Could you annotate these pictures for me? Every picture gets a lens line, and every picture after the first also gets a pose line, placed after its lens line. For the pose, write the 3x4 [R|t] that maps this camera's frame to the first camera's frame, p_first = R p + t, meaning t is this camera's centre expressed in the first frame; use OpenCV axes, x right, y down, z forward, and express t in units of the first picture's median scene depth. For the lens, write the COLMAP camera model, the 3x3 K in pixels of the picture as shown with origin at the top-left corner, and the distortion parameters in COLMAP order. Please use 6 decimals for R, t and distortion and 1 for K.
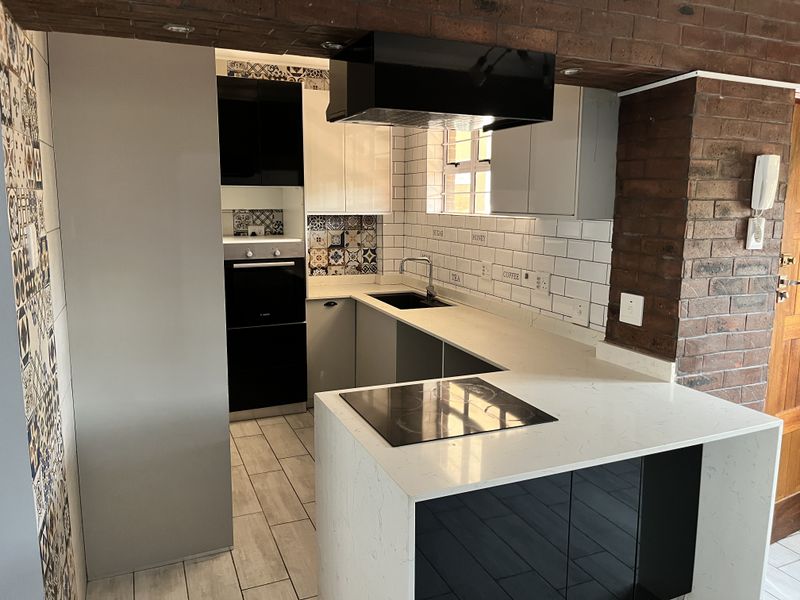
lens RADIAL K [[610.4, 0, 405.5], [0, 610.4, 297.9], [0, 0, 1]] dist [0.029074, -0.016800]
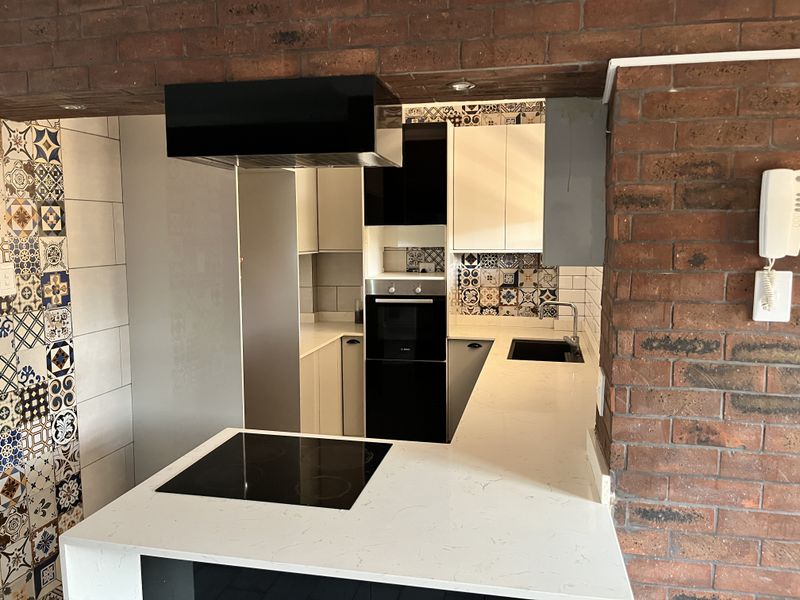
lens RADIAL K [[610.4, 0, 404.4], [0, 610.4, 298.4], [0, 0, 1]] dist [0.029074, -0.016800]
pose [[0.816105, 0.050360, -0.575706, 0.321070], [-0.079649, 0.996491, -0.025741, -0.029153], [0.572389, 0.066862, 0.817252, 0.145436]]
